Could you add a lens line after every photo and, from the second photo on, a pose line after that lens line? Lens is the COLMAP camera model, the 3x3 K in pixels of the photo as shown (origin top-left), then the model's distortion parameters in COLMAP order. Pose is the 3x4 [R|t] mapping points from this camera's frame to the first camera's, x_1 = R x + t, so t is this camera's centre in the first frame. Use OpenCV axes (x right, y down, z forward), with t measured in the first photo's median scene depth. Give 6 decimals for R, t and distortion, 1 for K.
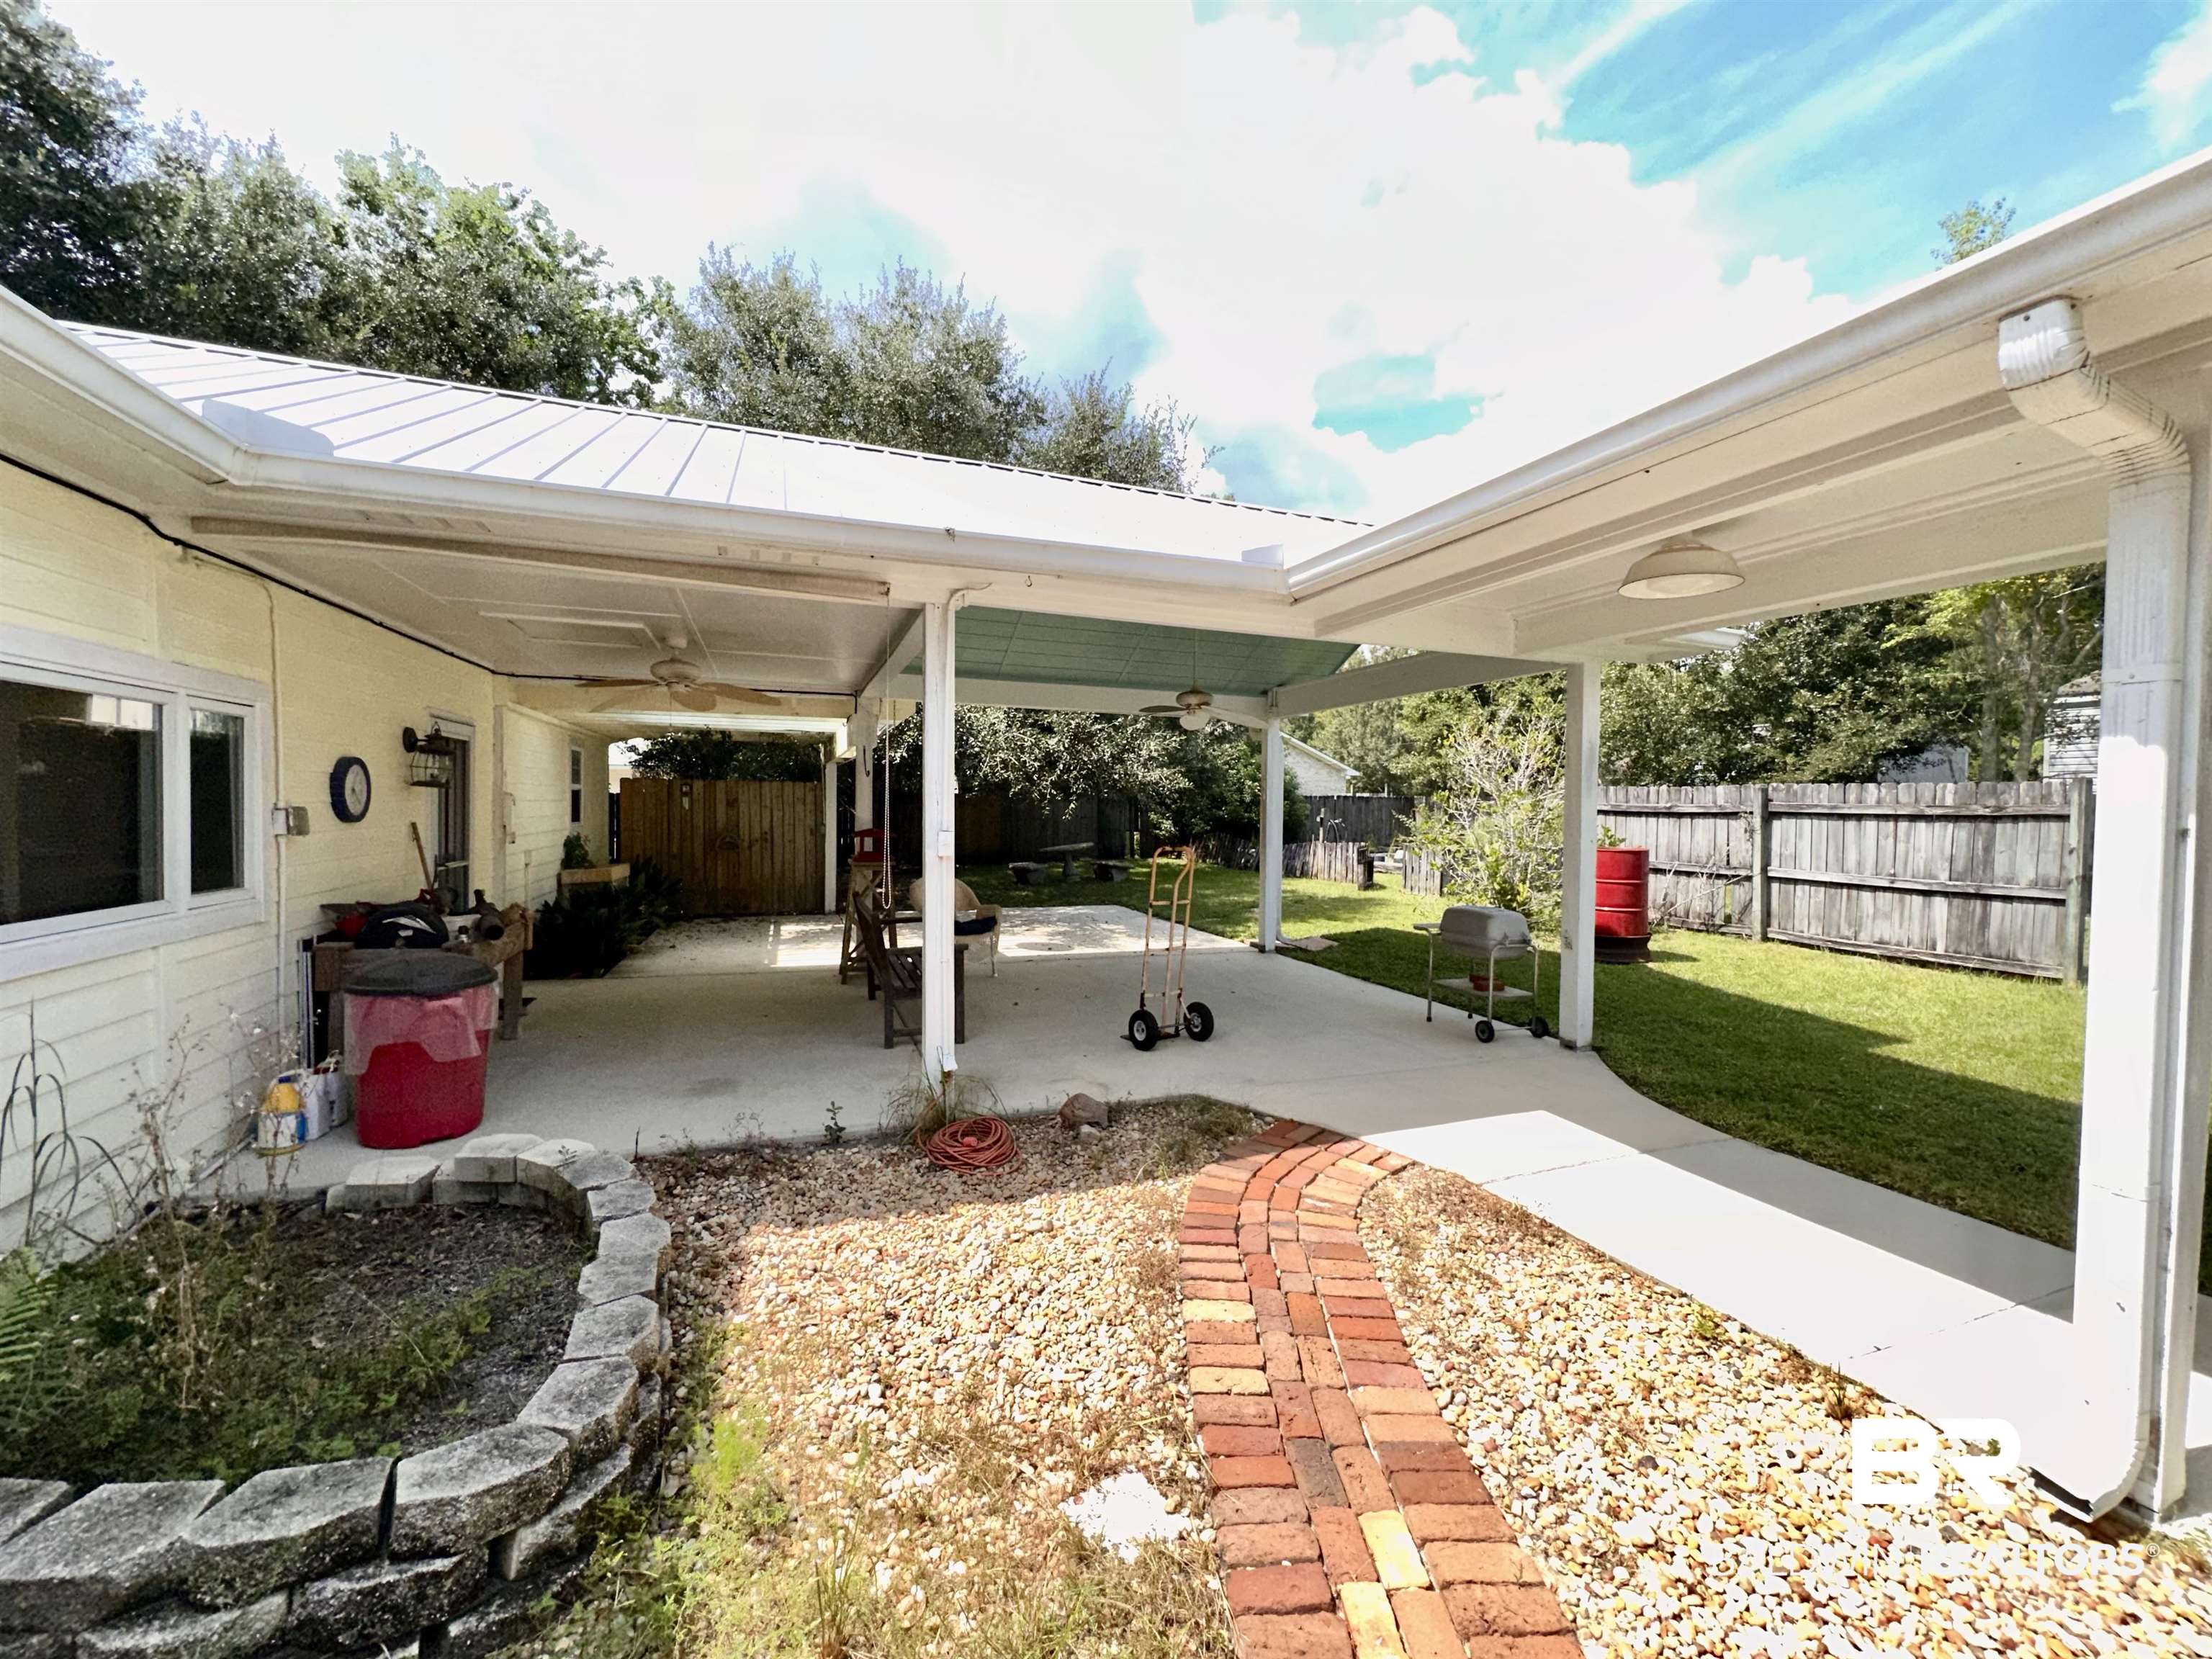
lens RADIAL K [[884.4, 0, 1117.4], [0, 884.4, 830.2], [0, 0, 1]] dist [-0.004262, 0.000102]
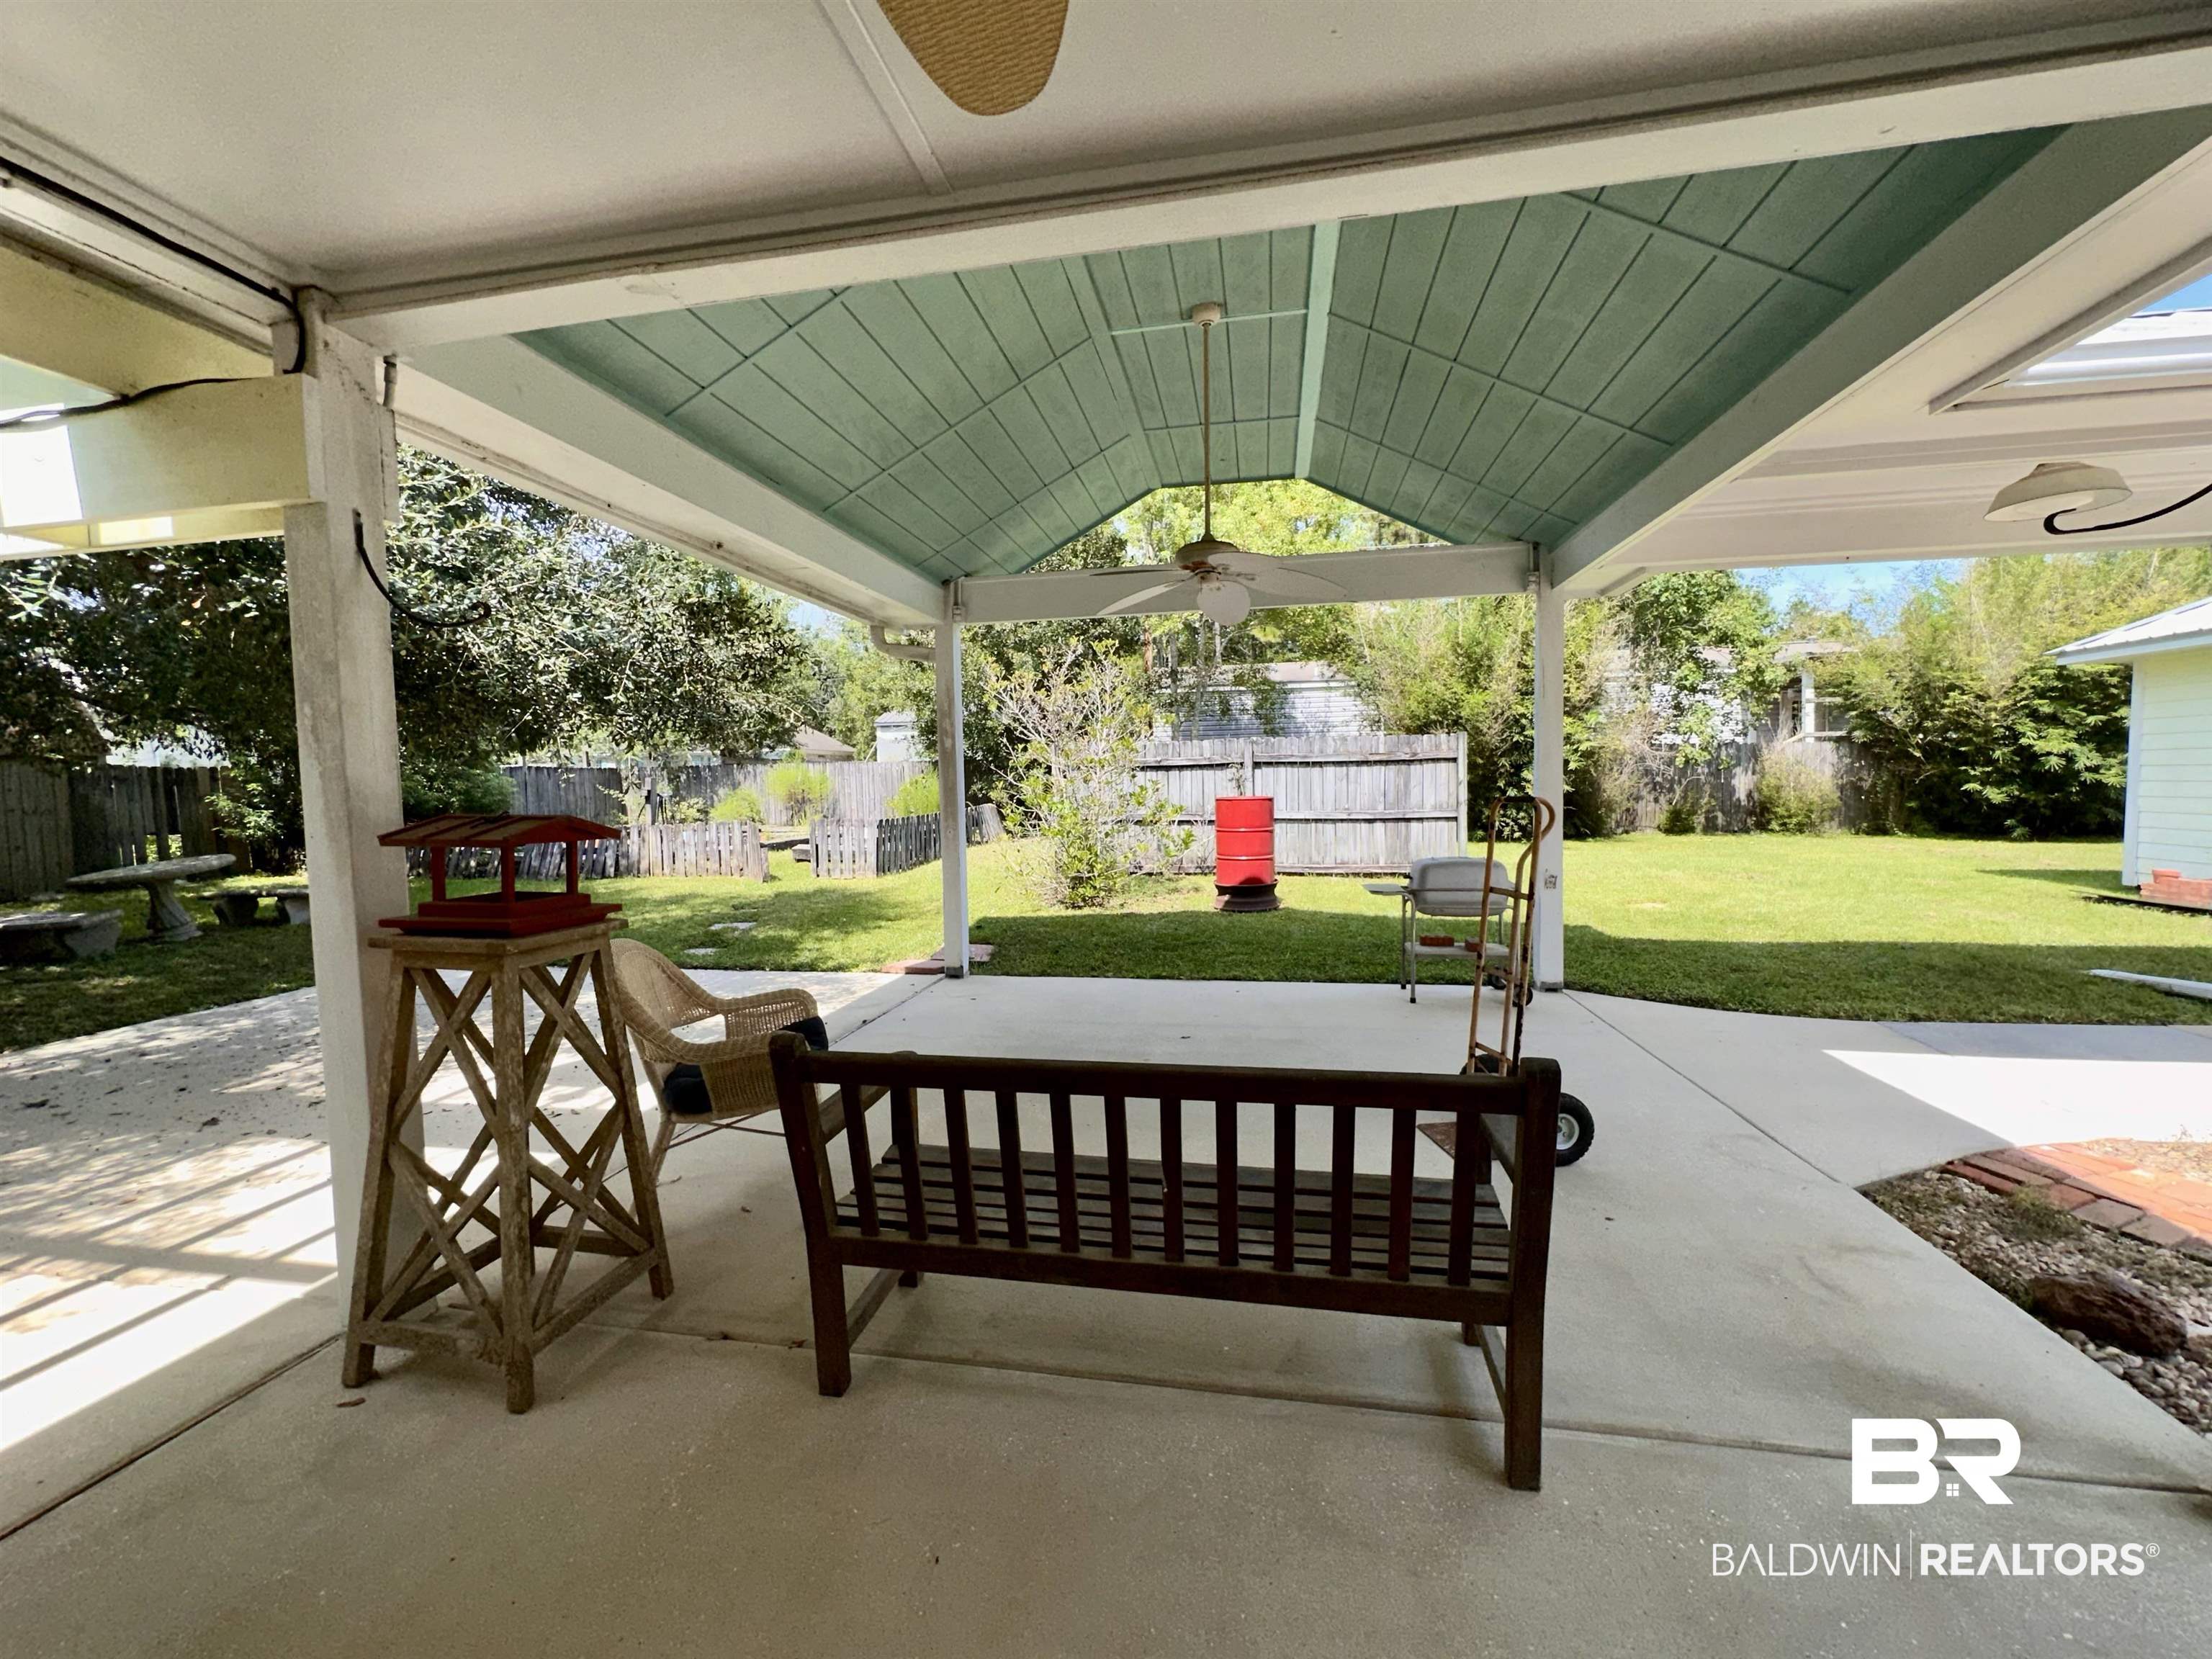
lens RADIAL K [[884.4, 0, 1110.8], [0, 884.4, 831.4], [0, 0, 1]] dist [-0.004262, 0.000102]
pose [[0.516640, -0.072351, 0.853140, -0.382156], [0.048974, 0.997289, 0.054919, -0.003240], [-0.854801, 0.013409, 0.518782, 0.631844]]
